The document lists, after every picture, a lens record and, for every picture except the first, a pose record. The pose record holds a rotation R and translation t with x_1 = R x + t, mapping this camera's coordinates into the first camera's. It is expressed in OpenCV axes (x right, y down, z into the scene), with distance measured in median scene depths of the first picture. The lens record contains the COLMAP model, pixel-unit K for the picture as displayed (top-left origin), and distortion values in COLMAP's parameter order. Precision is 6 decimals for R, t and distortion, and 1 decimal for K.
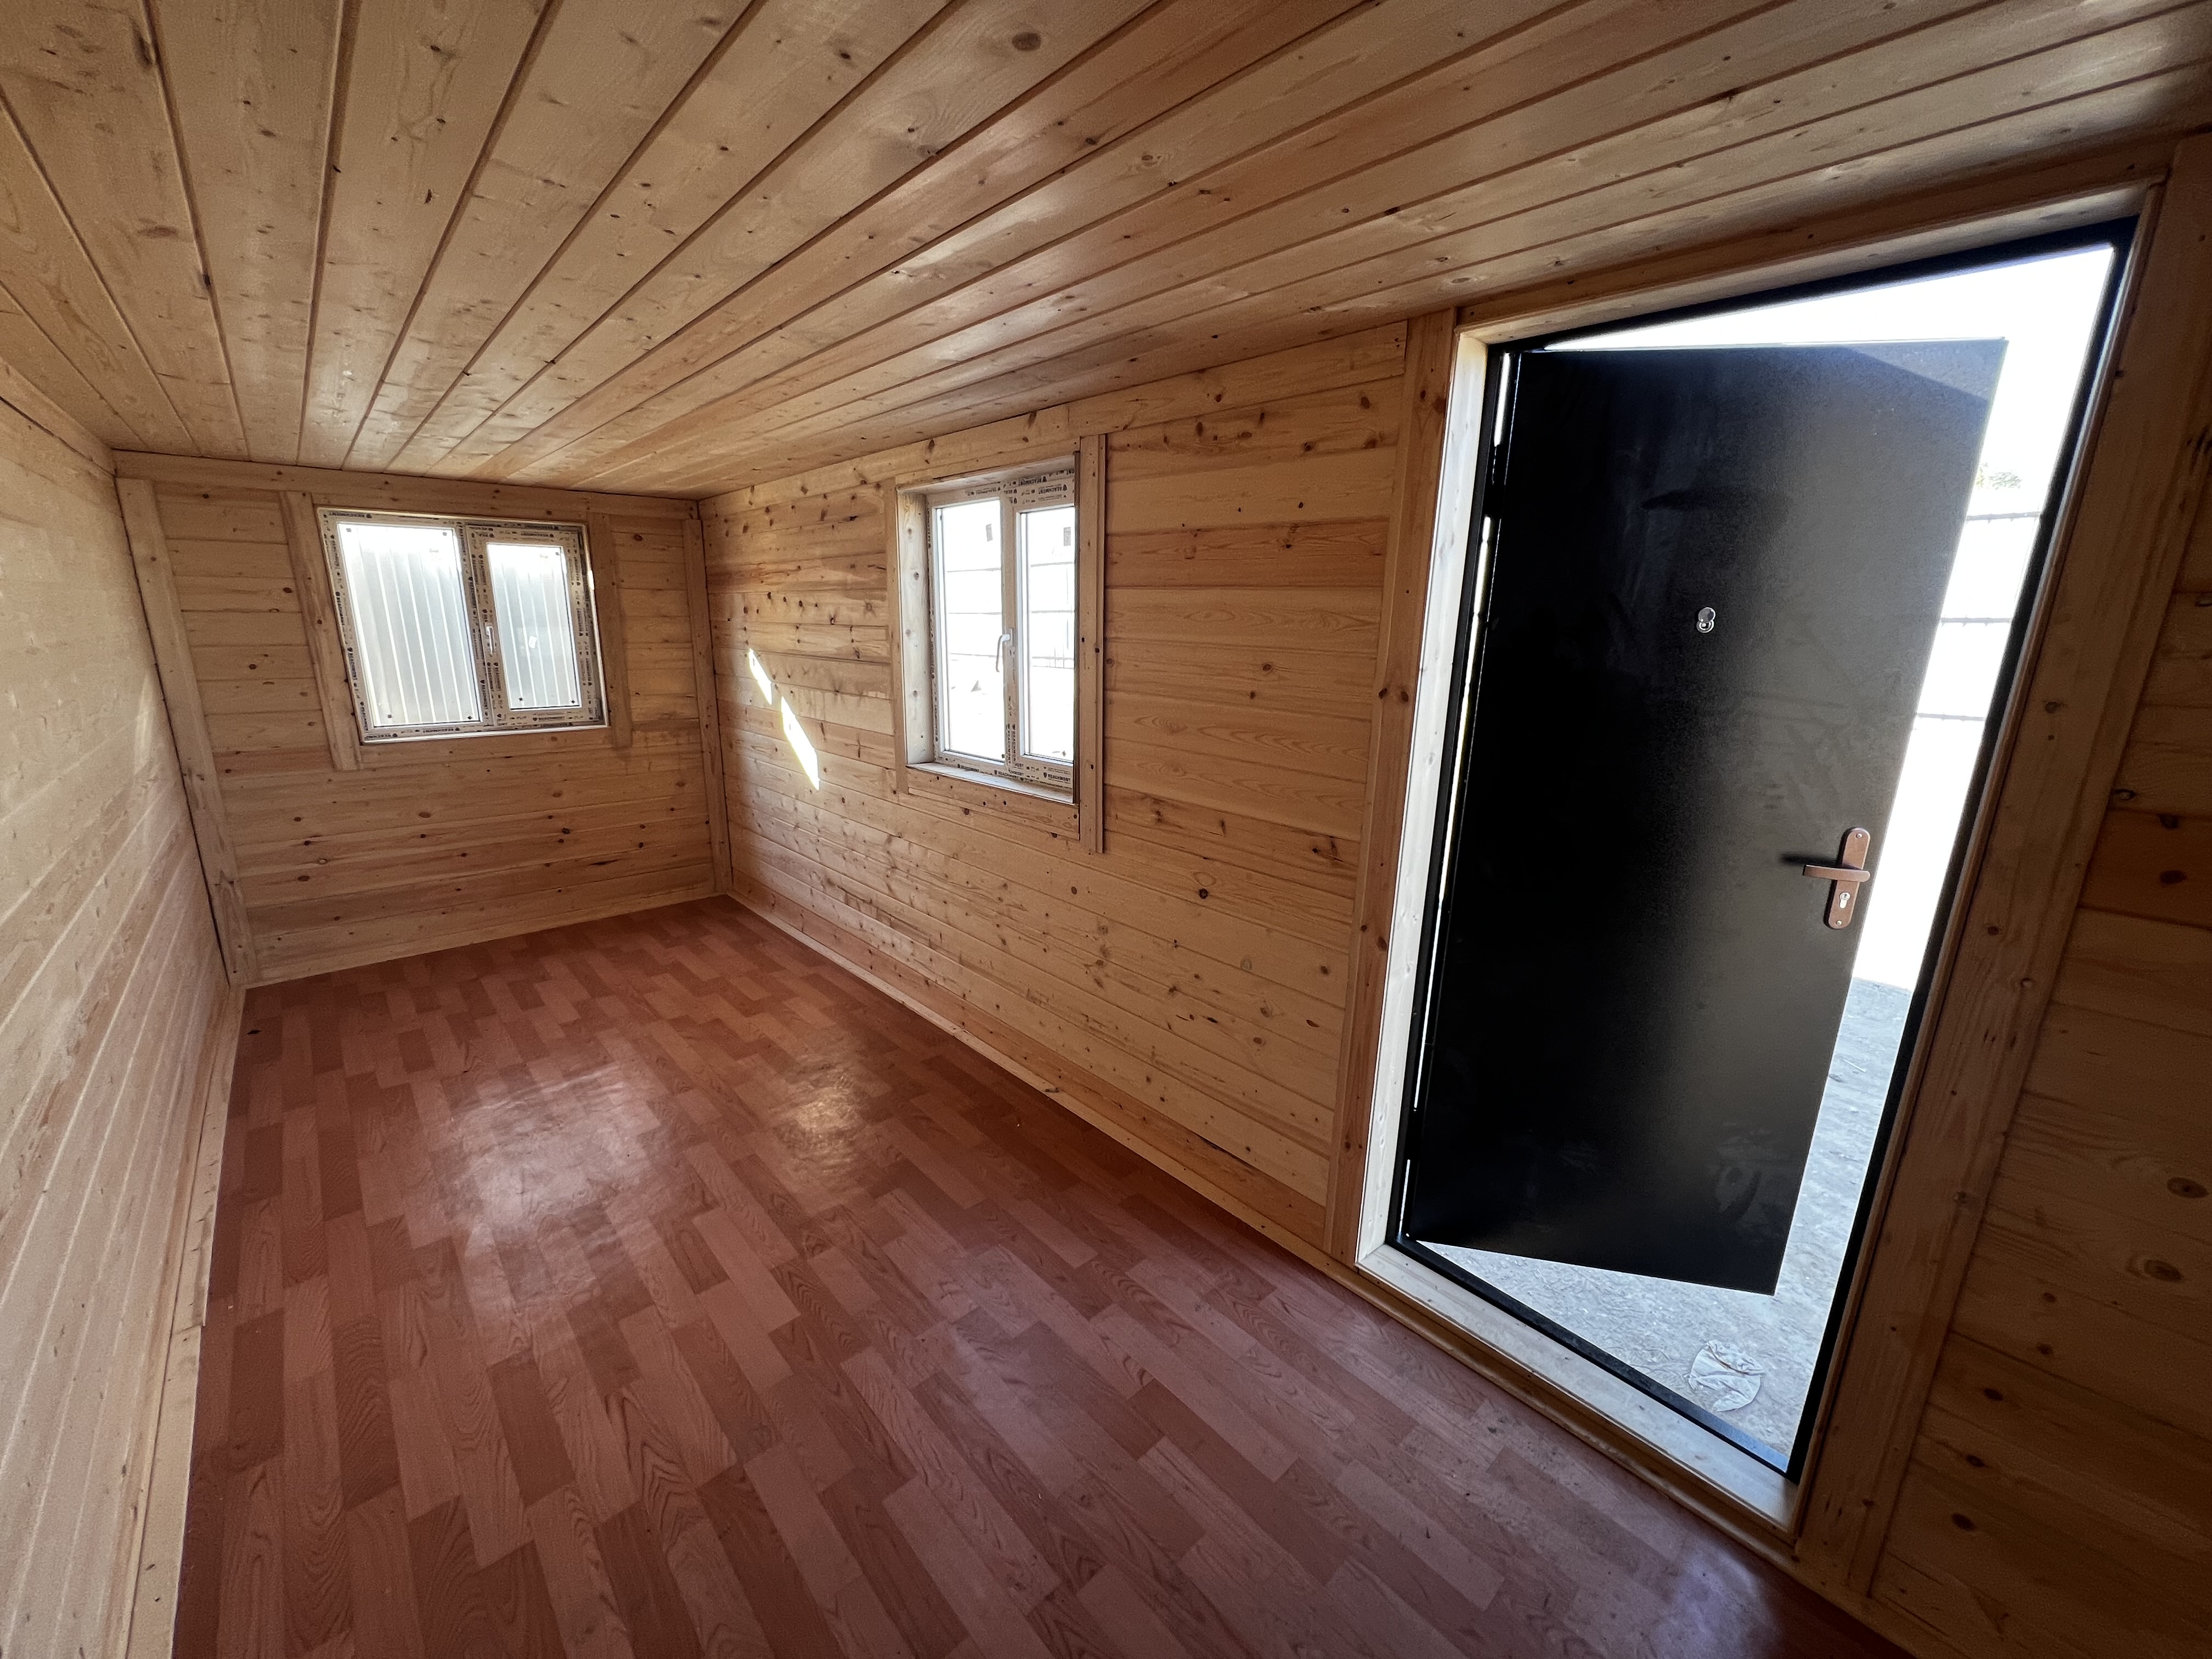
lens RADIAL K [[886.6, 0, 1104.6], [0, 886.6, 825.9], [0, 0, 1]] dist [-0.003288, 0.000898]
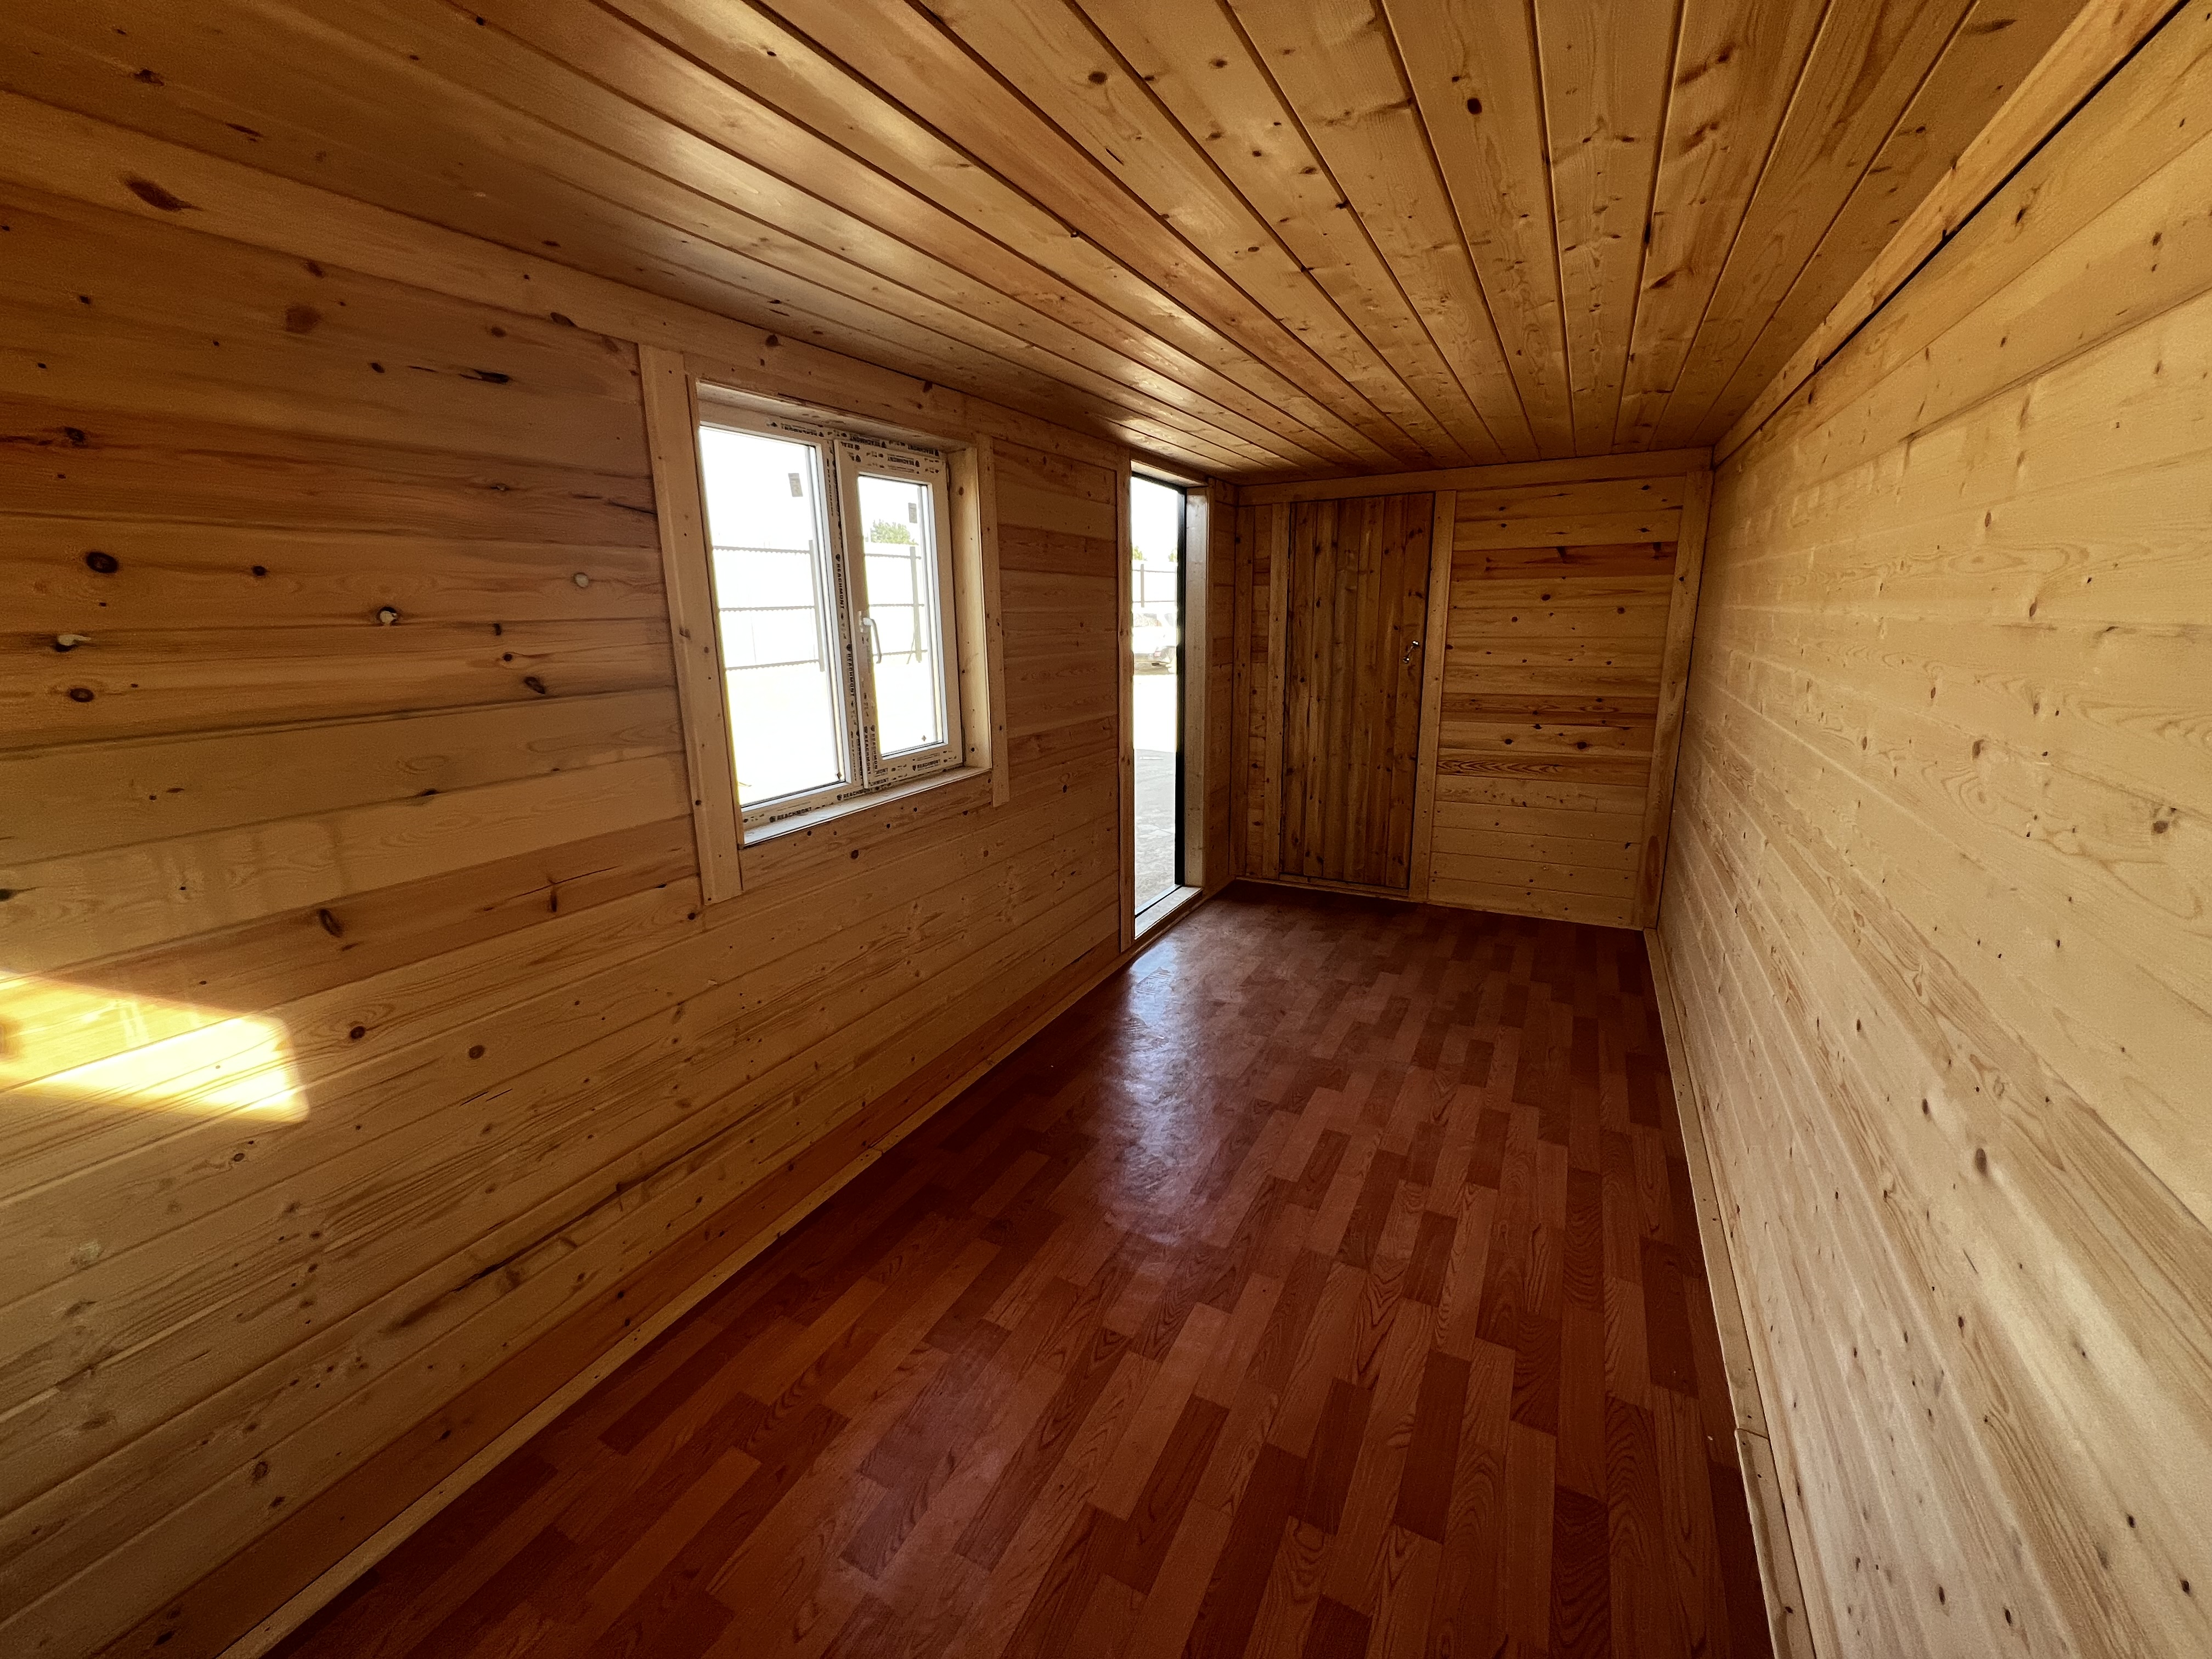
lens RADIAL K [[886.6, 0, 1106.7], [0, 886.6, 831.4], [0, 0, 1]] dist [-0.003288, 0.000898]
pose [[-0.342141, -0.228950, 0.911330, -1.123516], [0.241683, 0.915791, 0.320806, -0.276654], [-0.908036, 0.330014, -0.257996, 1.215599]]
